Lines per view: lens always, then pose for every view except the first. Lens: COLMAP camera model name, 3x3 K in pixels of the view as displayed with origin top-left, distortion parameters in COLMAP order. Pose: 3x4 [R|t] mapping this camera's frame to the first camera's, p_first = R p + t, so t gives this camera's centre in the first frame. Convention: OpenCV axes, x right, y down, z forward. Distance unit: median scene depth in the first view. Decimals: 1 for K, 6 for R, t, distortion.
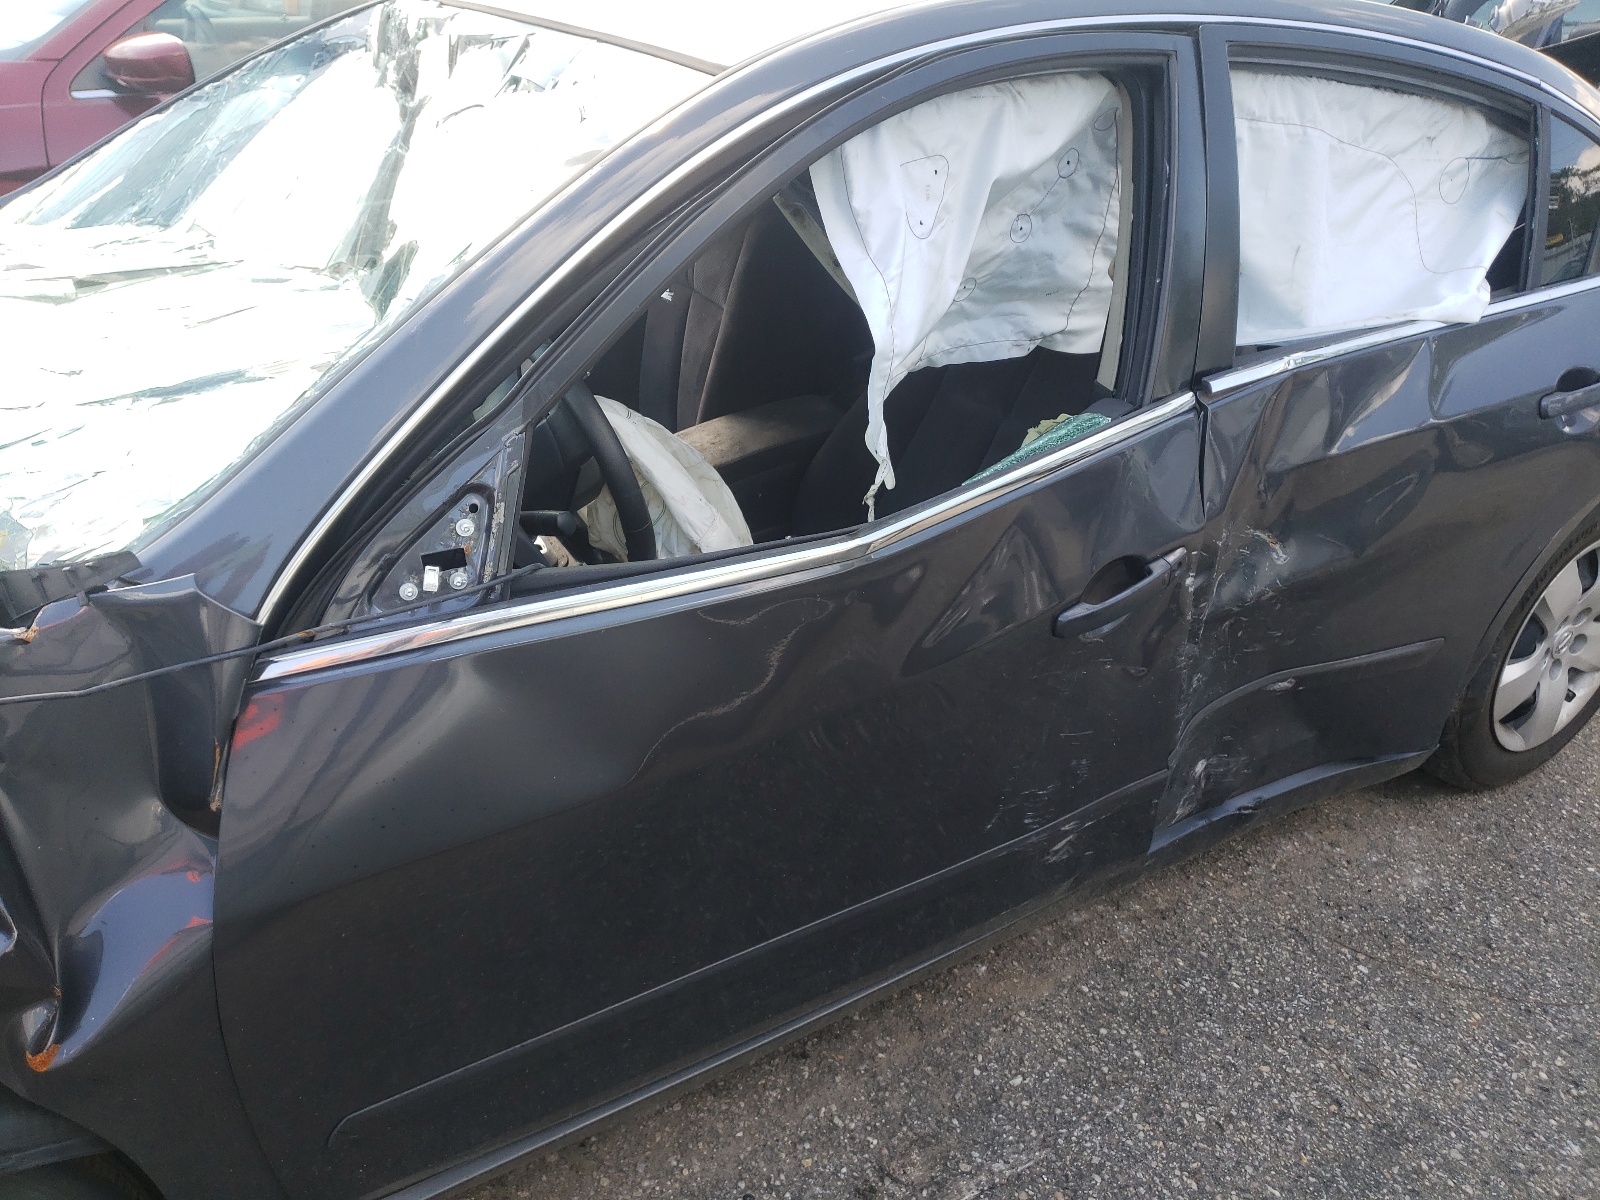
lens RADIAL K [[1241.6, 0, 775.6], [0, 1241.6, 548.6], [0, 0, 1]] dist [-0.000939, 0.001931]
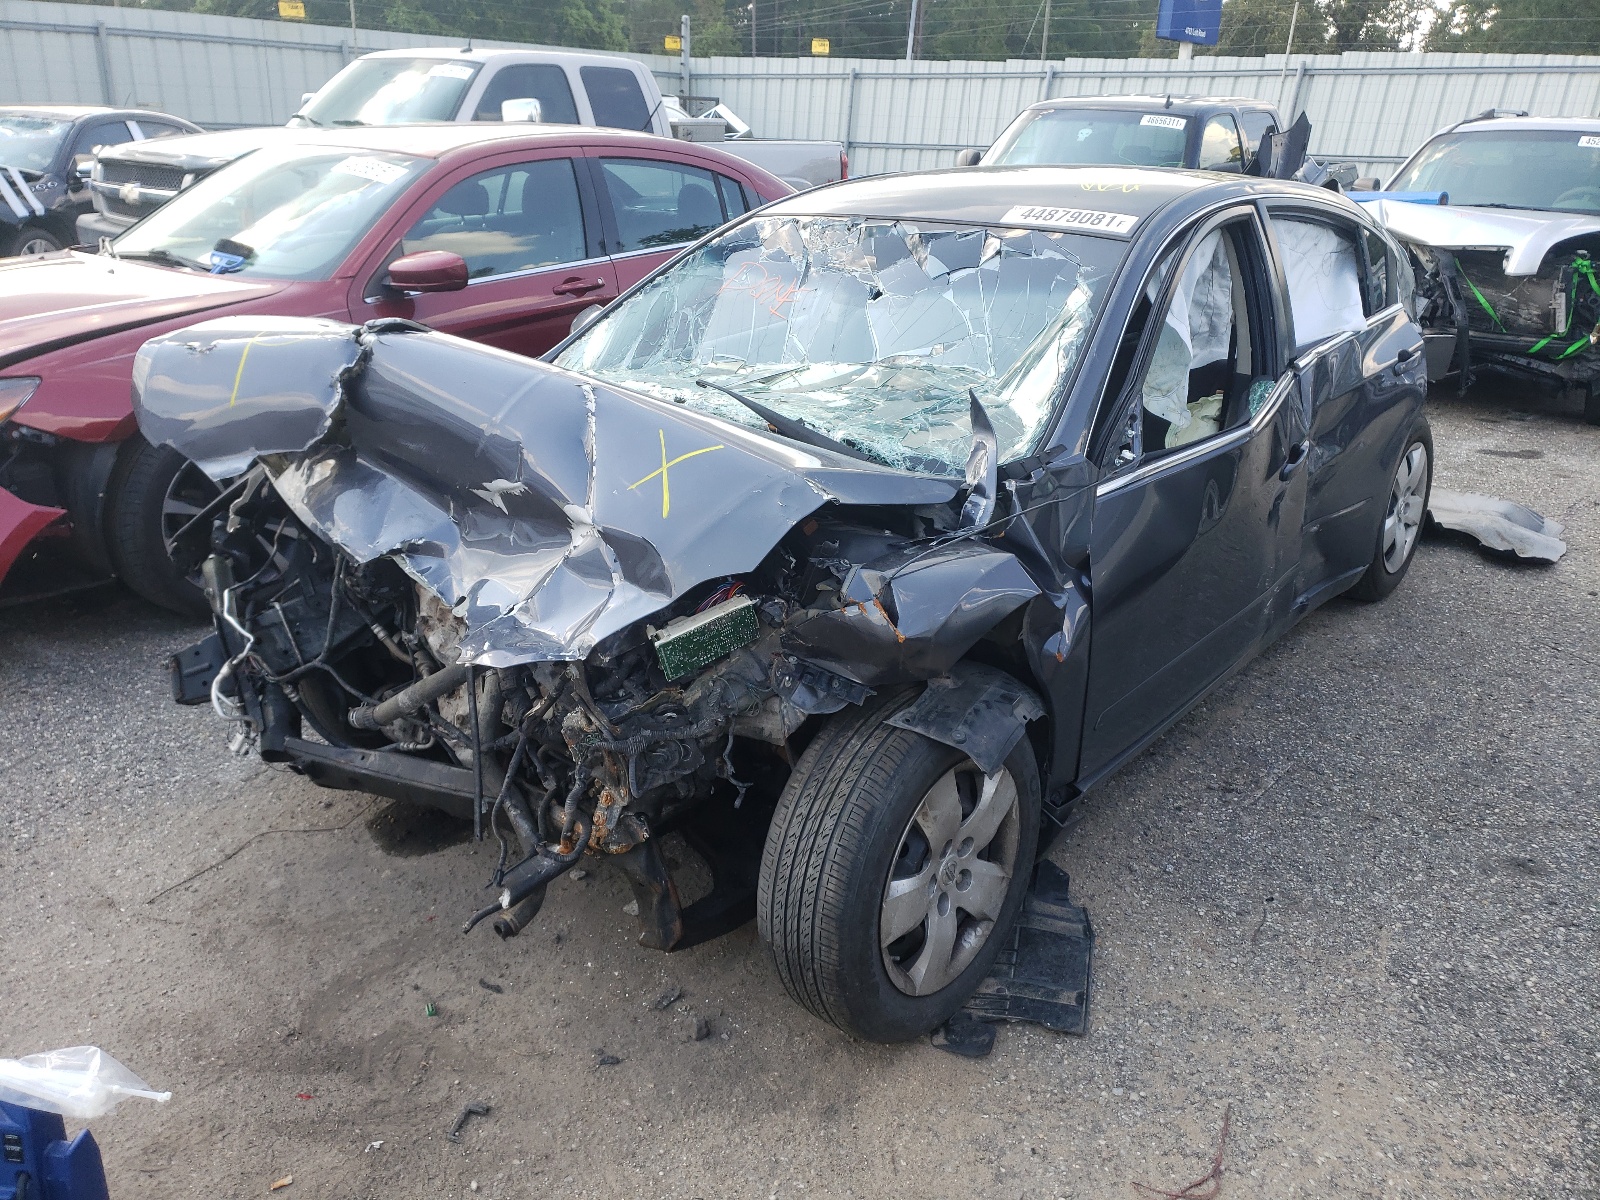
lens RADIAL K [[1241.6, 0, 806.0], [0, 1241.6, 585.6], [0, 0, 1]] dist [-0.000939, 0.001931]
pose [[0.946480, -0.159825, 0.280415, -0.926943], [0.183720, 0.981089, -0.060926, 0.178580], [-0.265374, 0.109183, 0.957943, -0.637437]]
